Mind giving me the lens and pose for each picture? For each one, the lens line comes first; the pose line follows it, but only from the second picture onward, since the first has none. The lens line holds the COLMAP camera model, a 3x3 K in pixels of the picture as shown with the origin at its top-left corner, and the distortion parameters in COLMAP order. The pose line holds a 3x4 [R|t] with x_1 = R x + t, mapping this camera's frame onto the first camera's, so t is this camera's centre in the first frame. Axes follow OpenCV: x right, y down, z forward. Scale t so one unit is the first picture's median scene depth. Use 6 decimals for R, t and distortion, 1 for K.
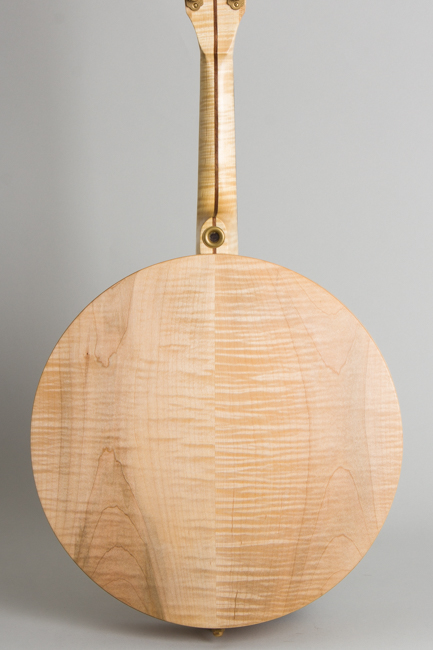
lens RADIAL K [[1698.0, 0, 218.4], [0, 1698.0, 326.5], [0, 0, 1]] dist [0.117800, 0.000000]
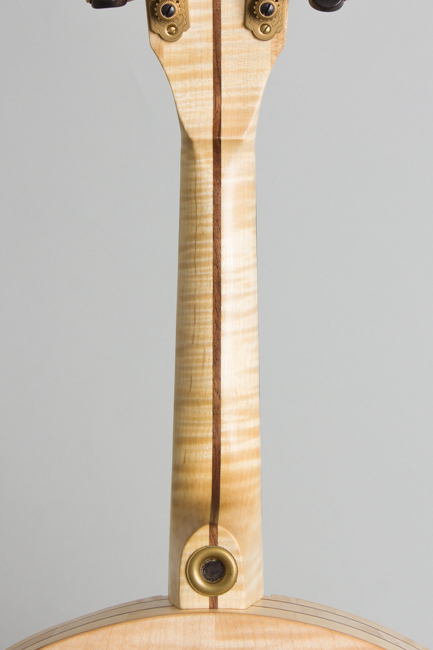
lens RADIAL K [[1698.0, 0, 213.6], [0, 1698.0, 326.1], [0, 0, 1]] dist [0.117800, 0.000000]
pose [[0.999562, 0.007514, 0.028634, -0.012071], [-0.006721, 0.999594, -0.027683, -0.082589], [-0.028831, 0.027478, 0.999207, 0.465906]]
